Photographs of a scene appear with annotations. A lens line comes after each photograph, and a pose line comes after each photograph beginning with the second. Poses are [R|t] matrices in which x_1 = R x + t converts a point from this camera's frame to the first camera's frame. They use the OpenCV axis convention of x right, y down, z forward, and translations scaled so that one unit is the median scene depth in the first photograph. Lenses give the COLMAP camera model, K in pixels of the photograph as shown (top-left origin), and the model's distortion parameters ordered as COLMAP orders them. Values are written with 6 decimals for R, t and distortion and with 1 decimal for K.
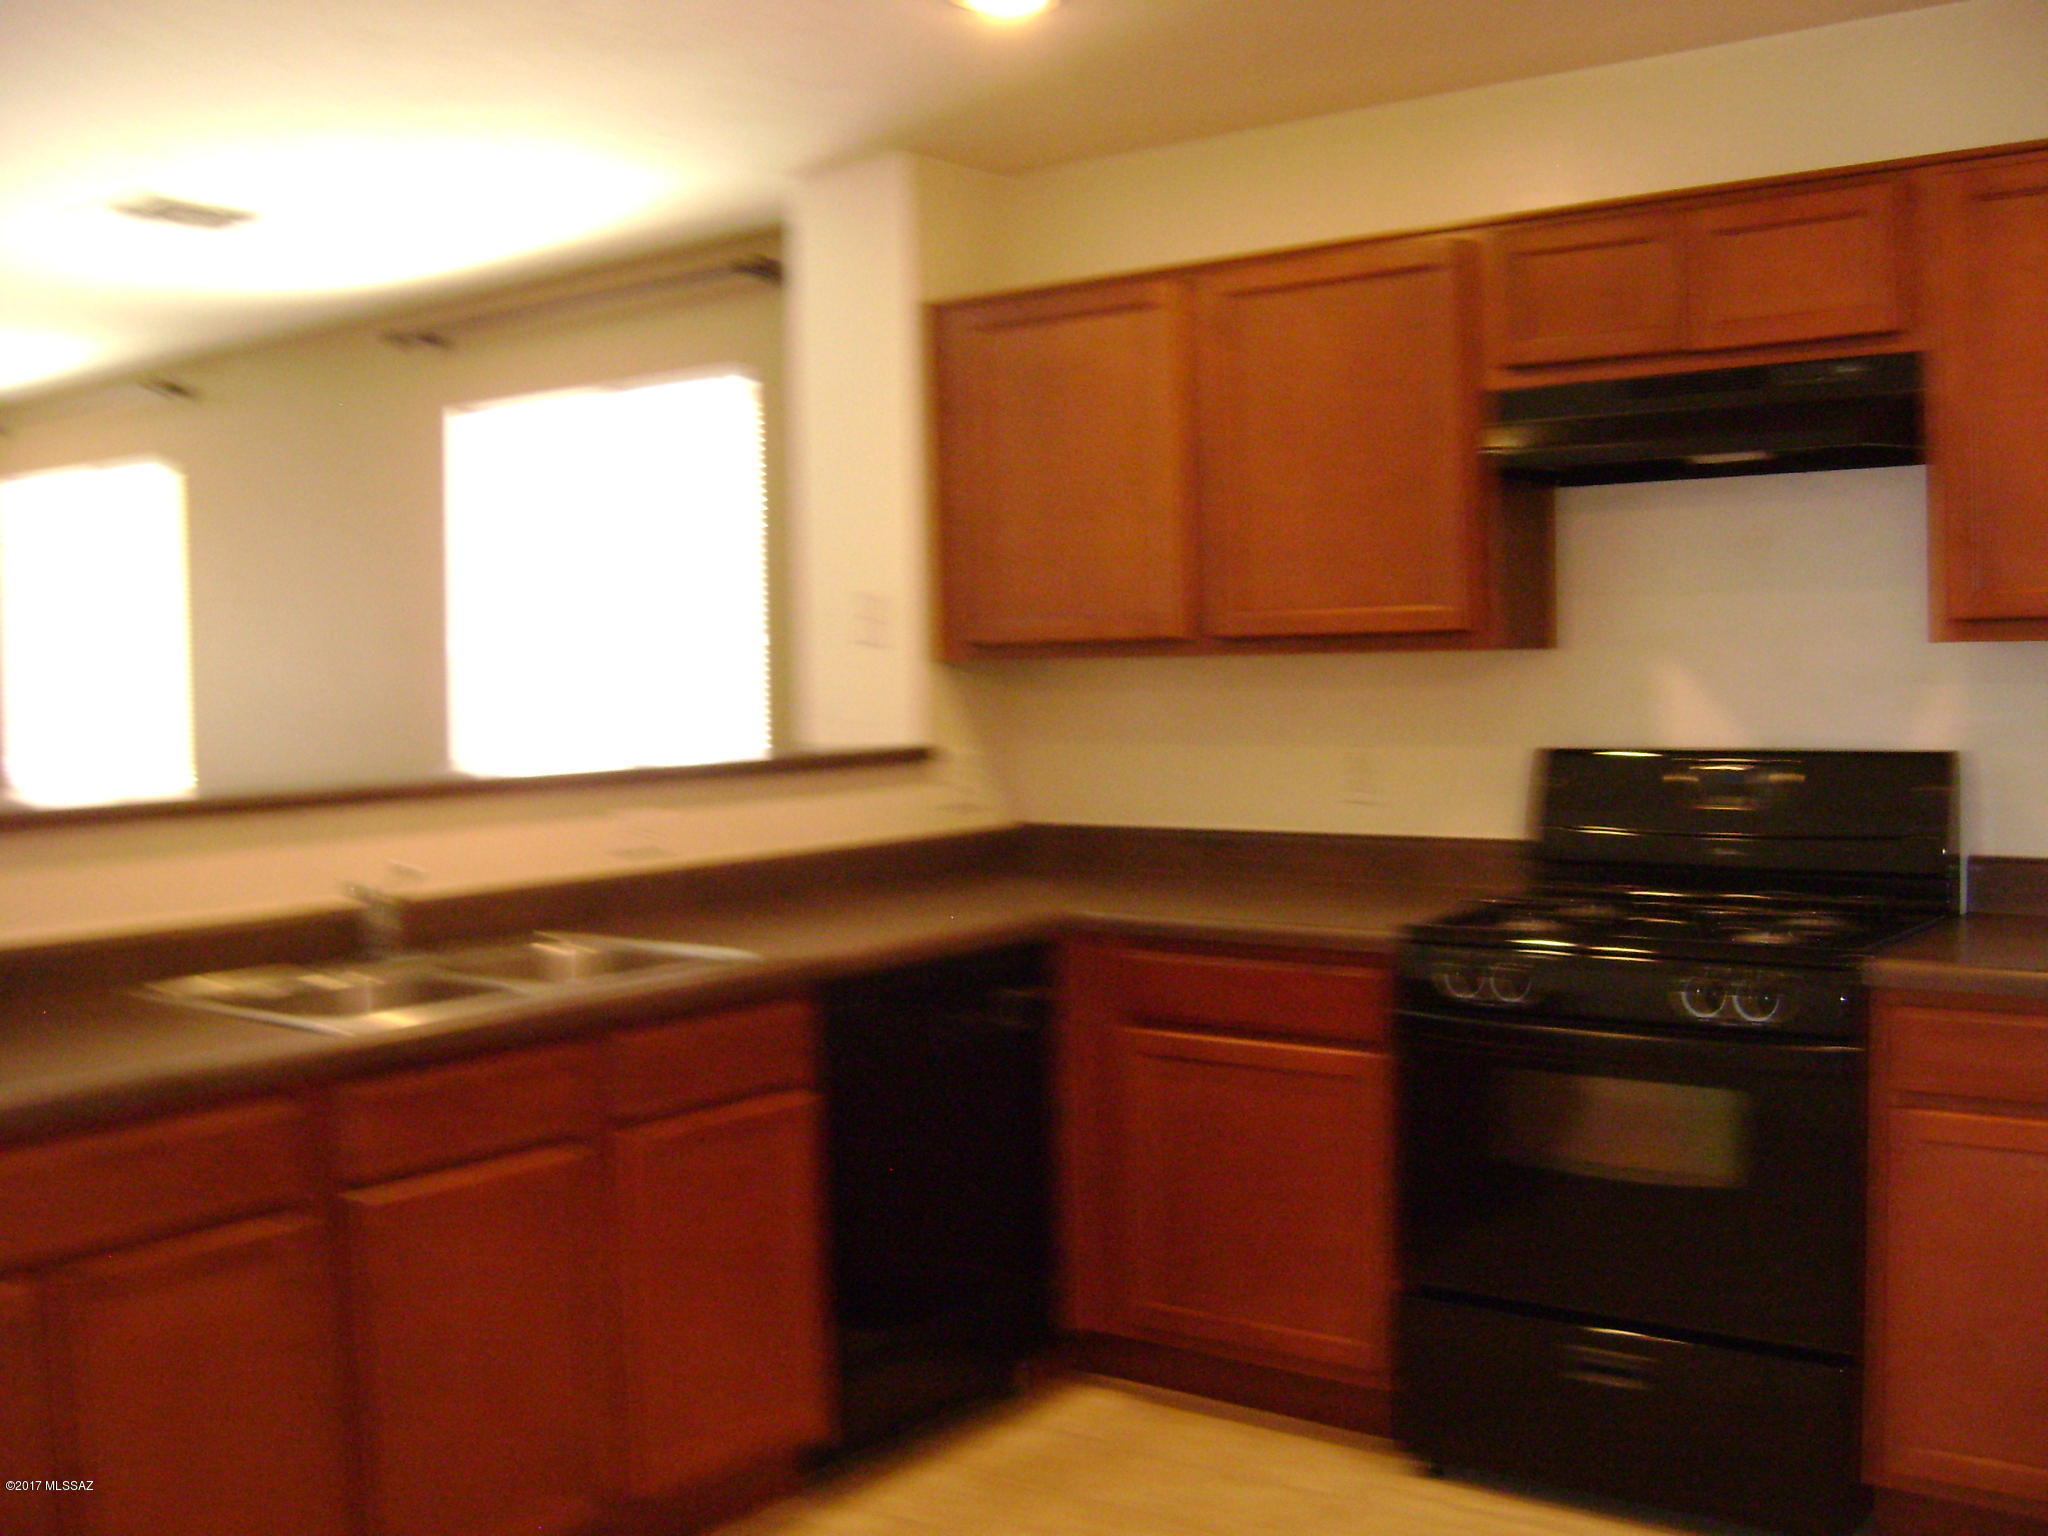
lens RADIAL K [[2082.9, 0, 1024.0], [0, 2082.9, 768.0], [0, 0, 1]] dist [-0.163866, 0.095587]
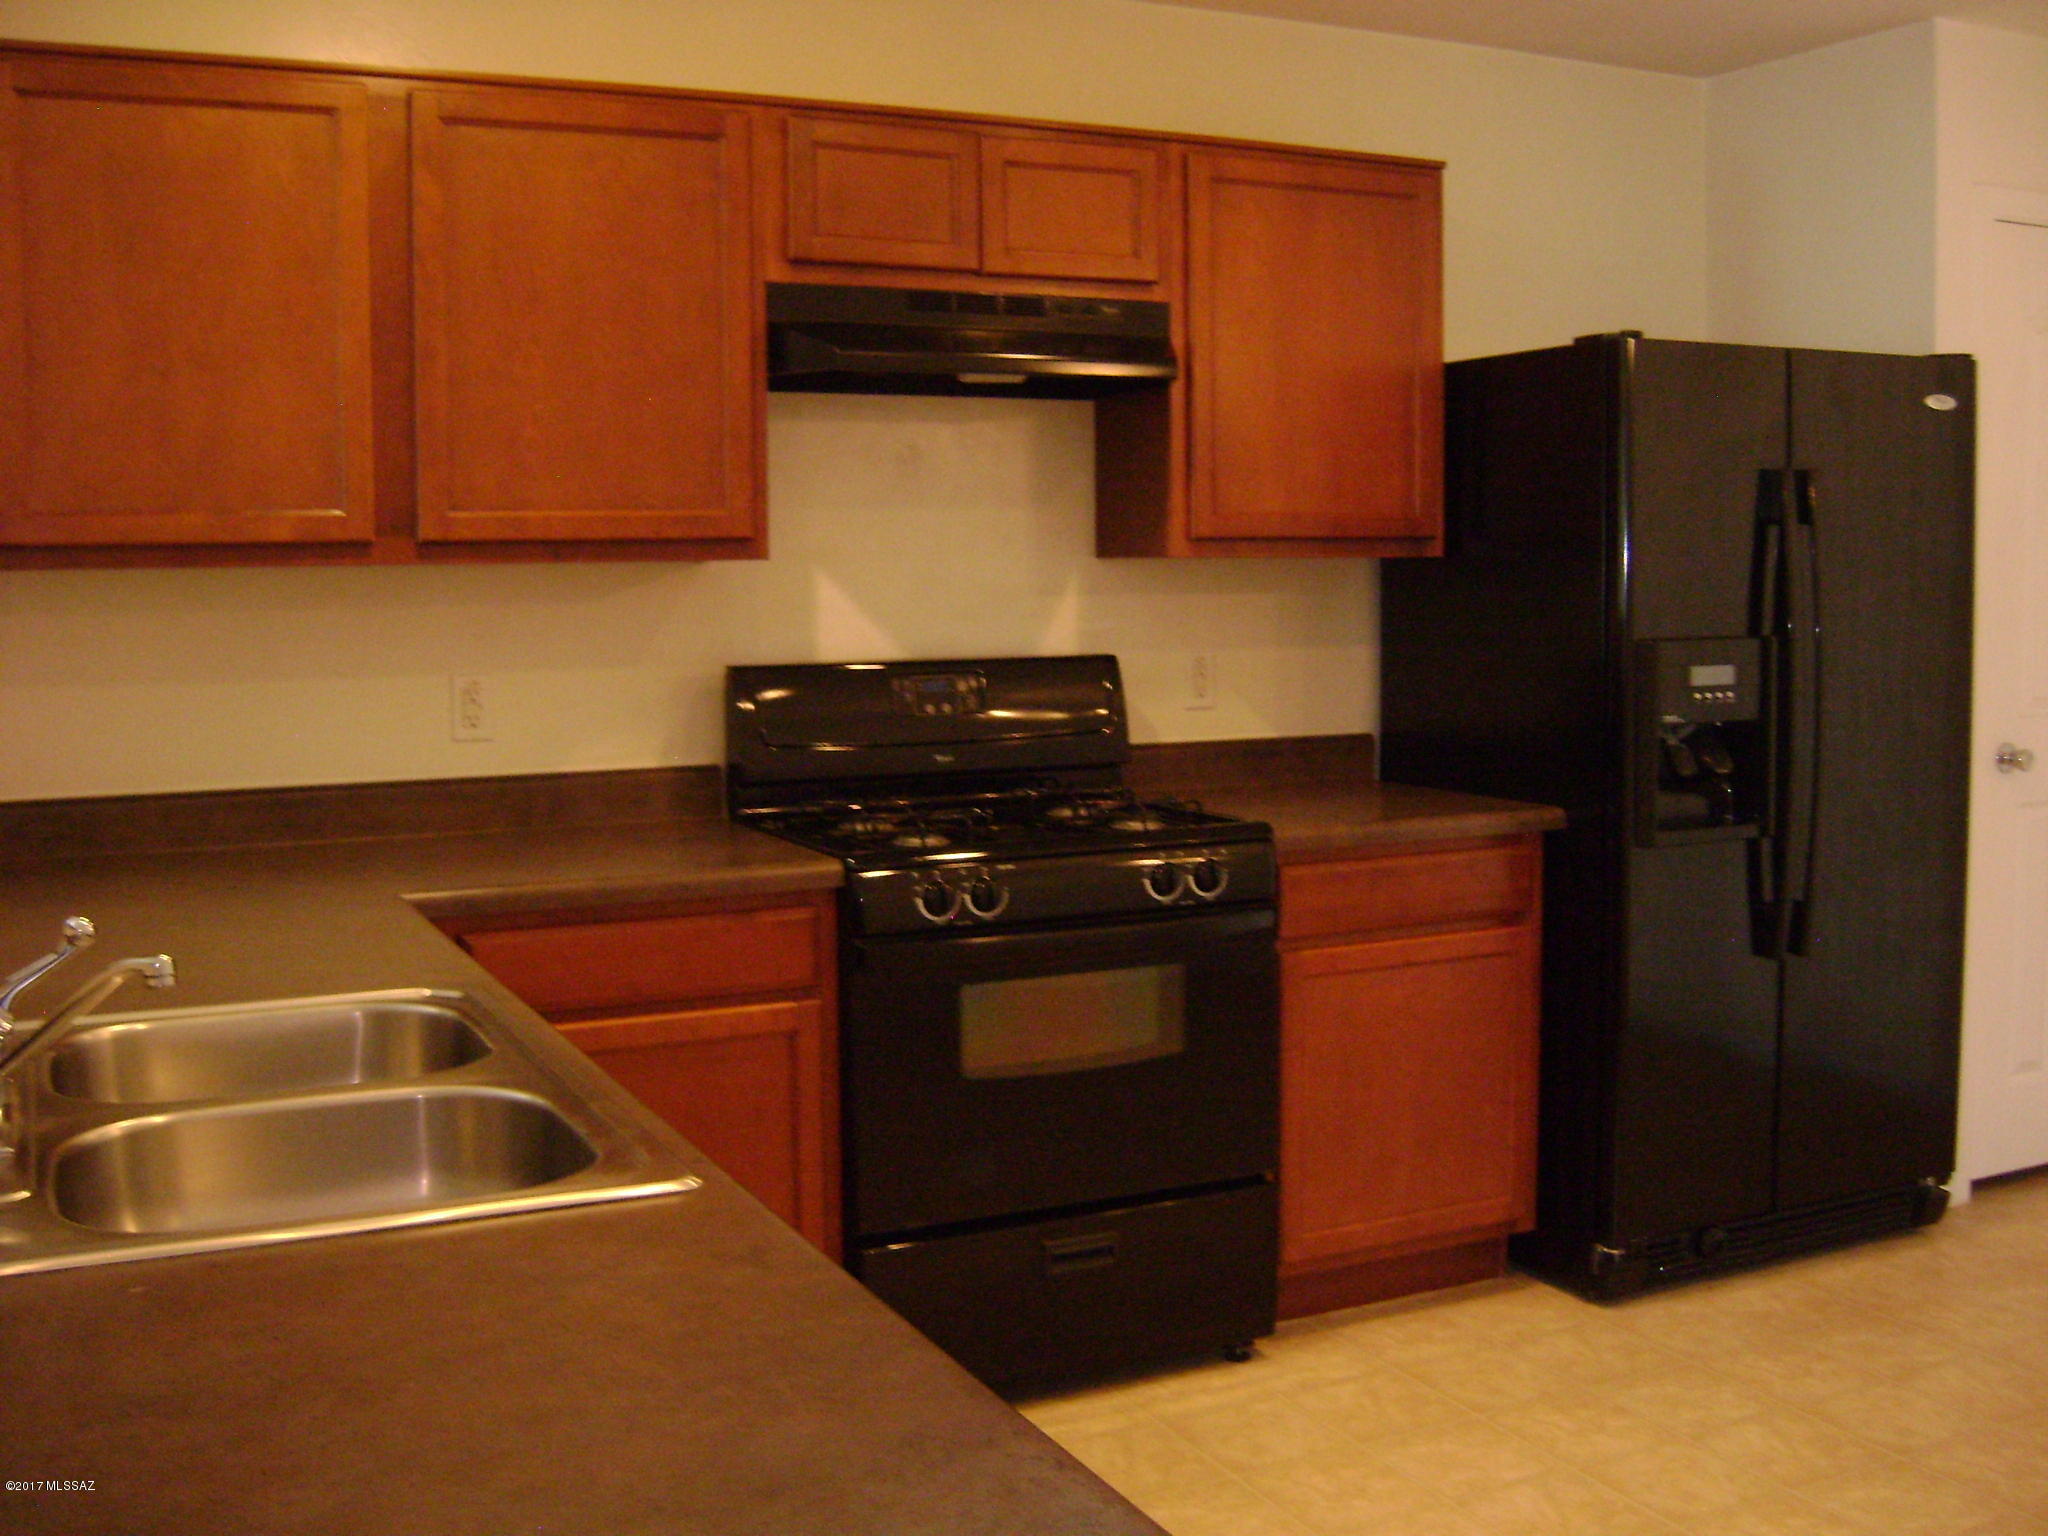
lens RADIAL K [[2205.8, 0, 1024.0], [0, 2205.8, 768.0], [0, 0, 1]] dist [-0.144684, 0.004218]
pose [[0.420345, -0.065781, 0.904977, -0.661728], [0.042637, 0.997699, 0.052717, -0.011362], [-0.906362, 0.016426, 0.422183, 0.501412]]
